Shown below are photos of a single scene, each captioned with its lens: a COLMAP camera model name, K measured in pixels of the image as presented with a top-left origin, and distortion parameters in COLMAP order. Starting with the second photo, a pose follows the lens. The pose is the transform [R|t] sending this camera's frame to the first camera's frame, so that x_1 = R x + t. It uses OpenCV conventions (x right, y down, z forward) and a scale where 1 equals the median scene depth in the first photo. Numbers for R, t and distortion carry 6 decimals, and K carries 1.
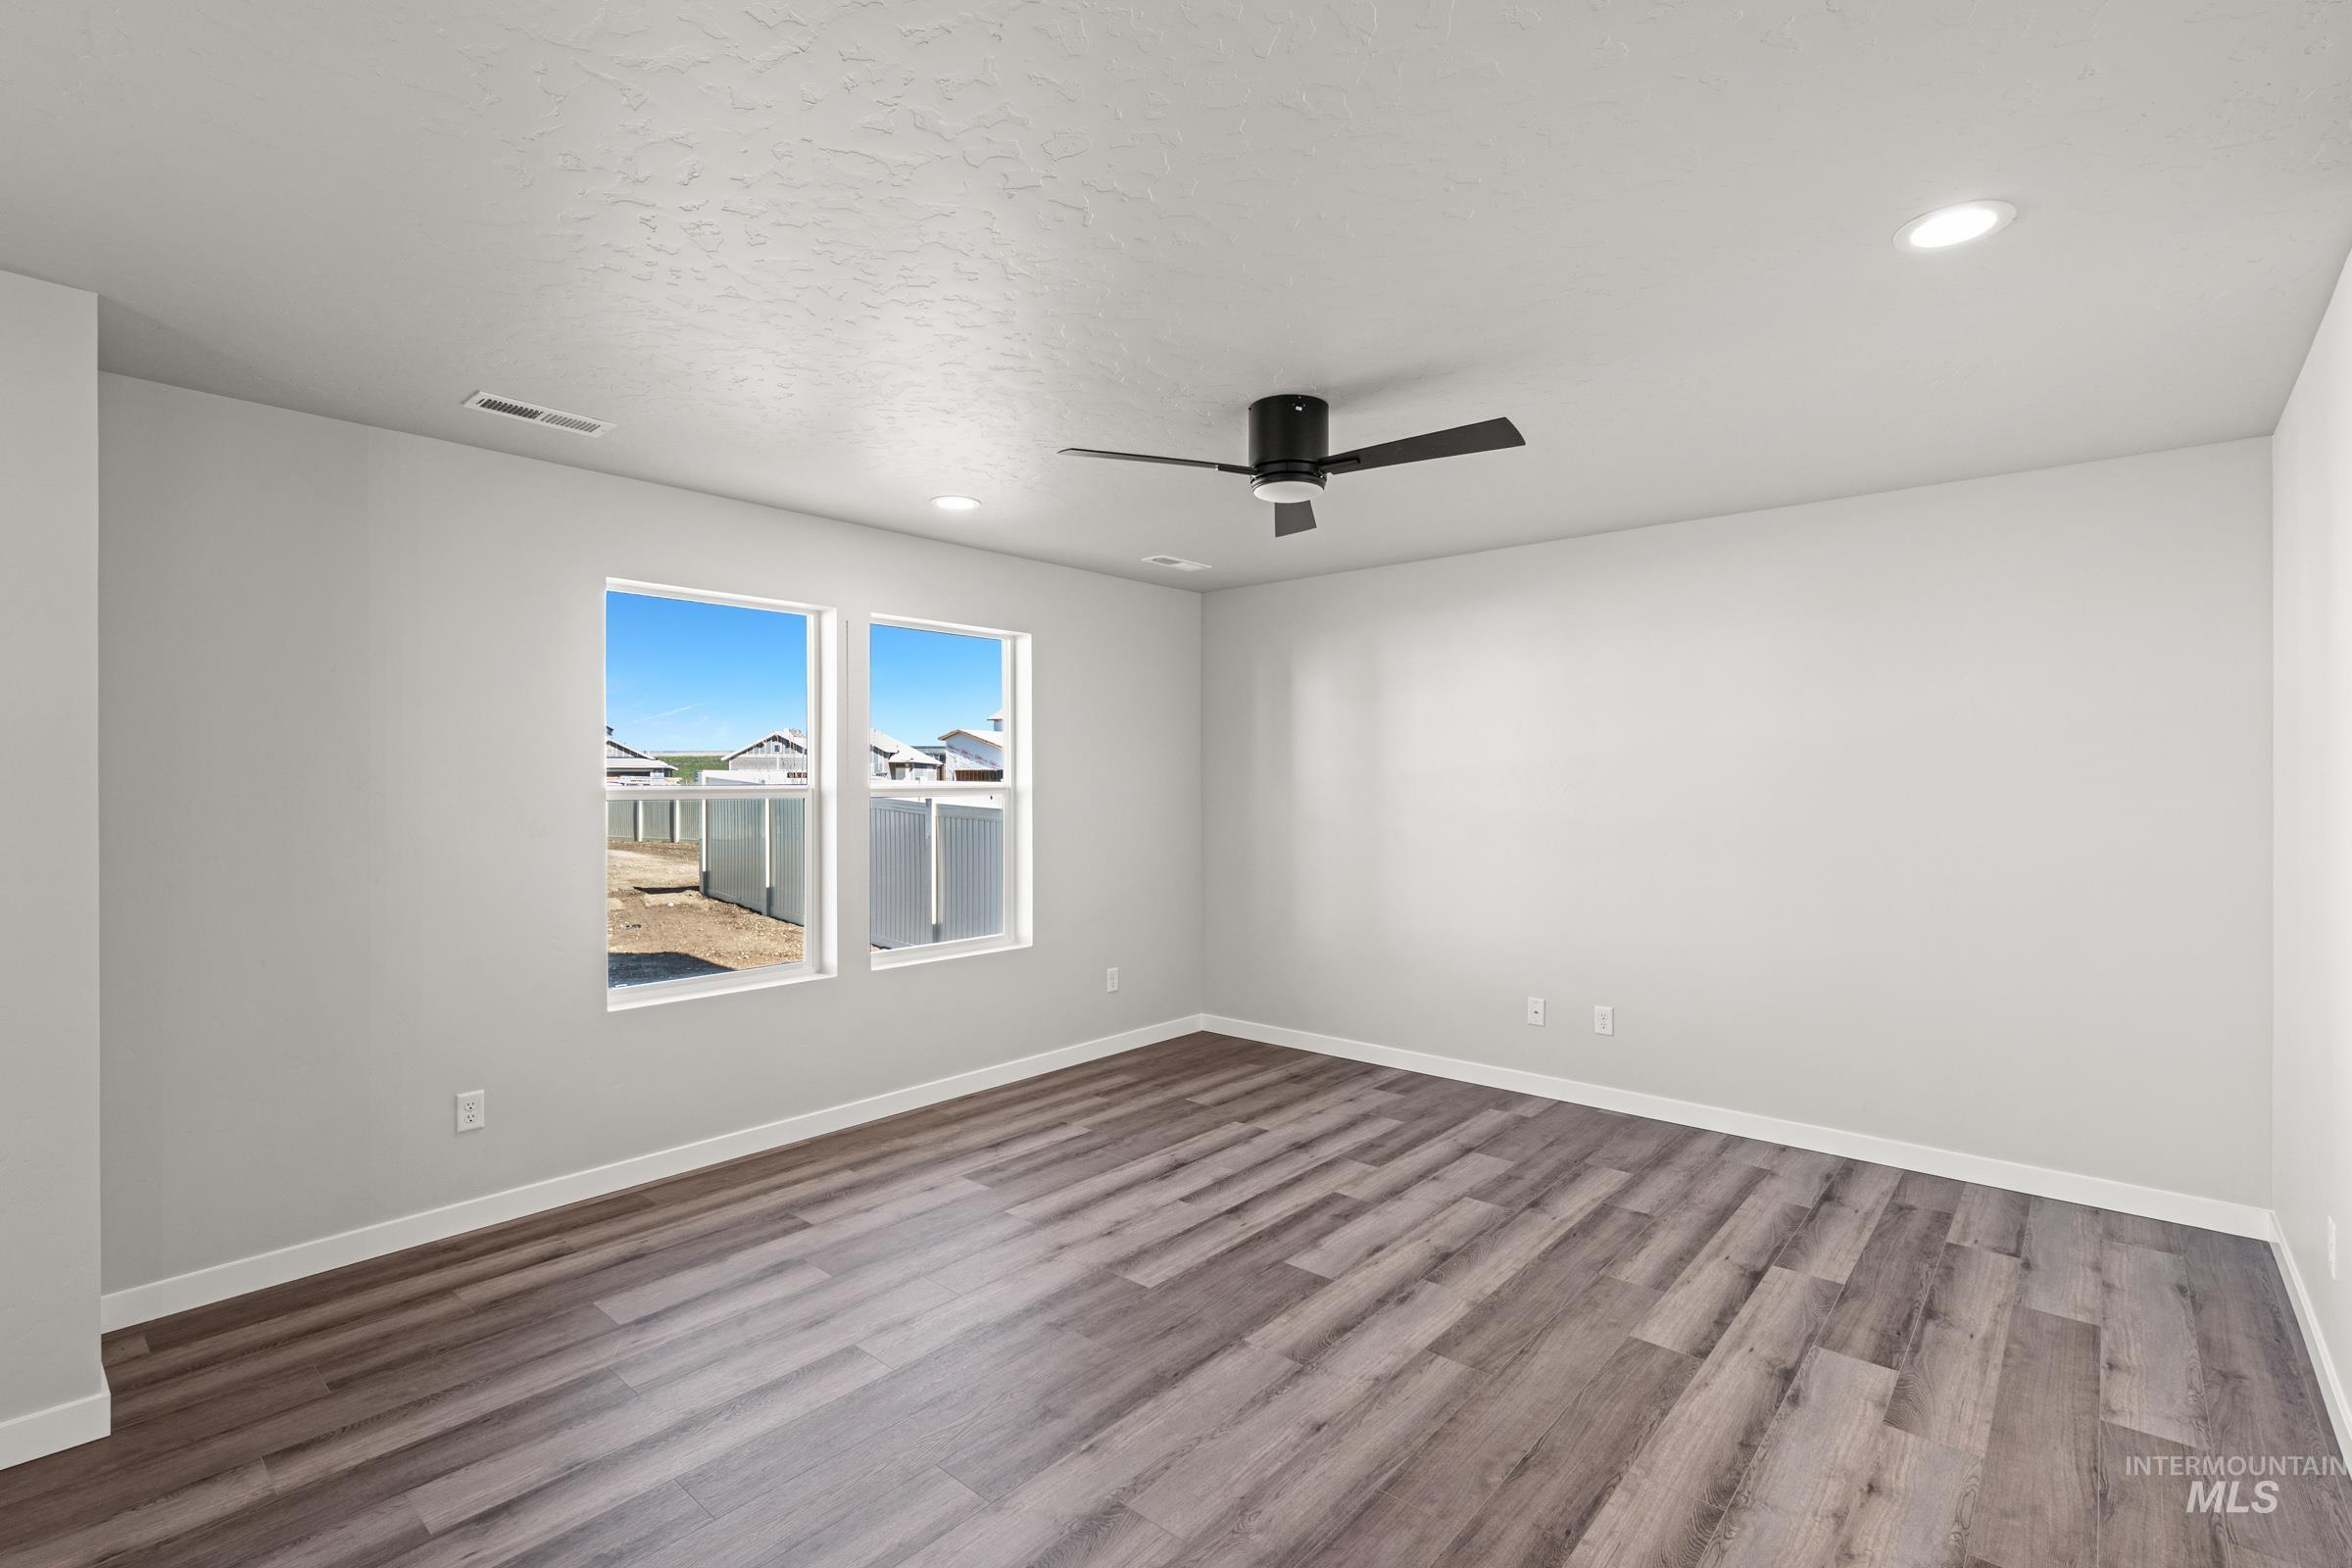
lens RADIAL K [[1058.2, 0, 1188.3], [0, 1058.2, 777.8], [0, 0, 1]] dist [-0.003901, 0.002557]
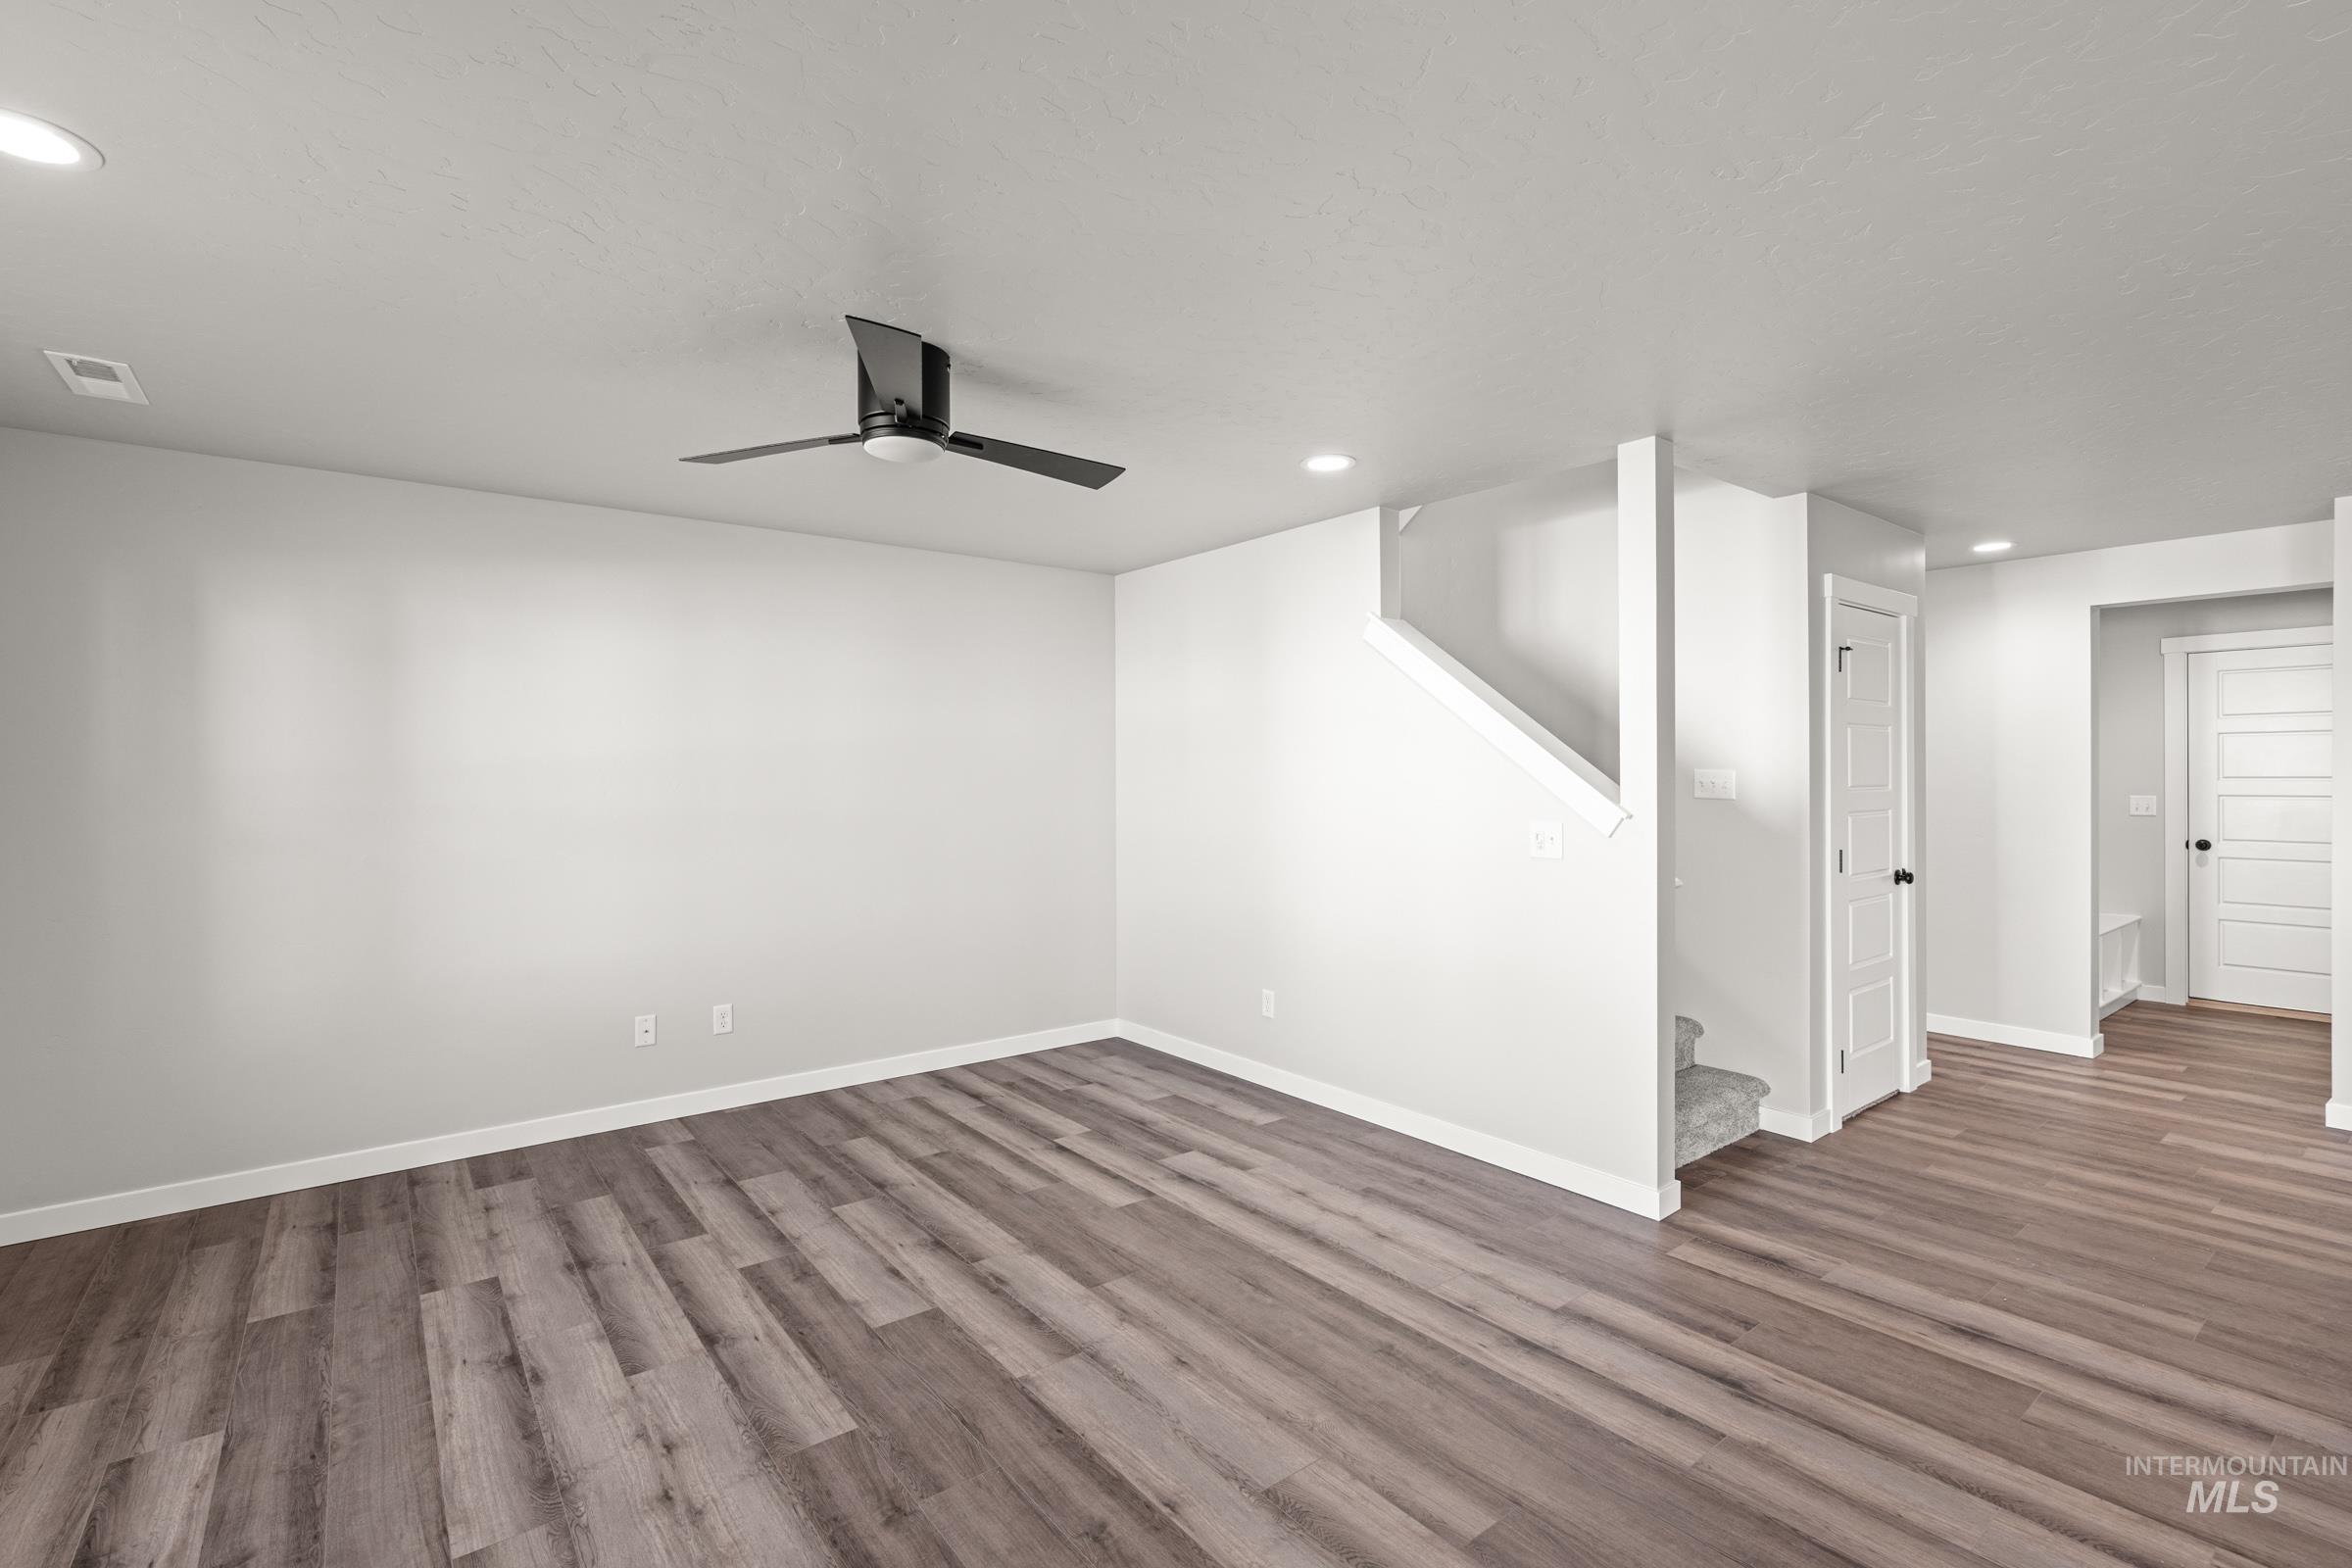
lens RADIAL K [[1058.2, 0, 1164.4], [0, 1058.2, 775.4], [0, 0, 1]] dist [-0.003901, 0.002557]
pose [[0.206055, -0.002776, 0.978536, -0.651293], [-0.000974, 0.999995, 0.003042, 0.000331], [-0.978540, -0.001580, 0.206052, 0.539506]]
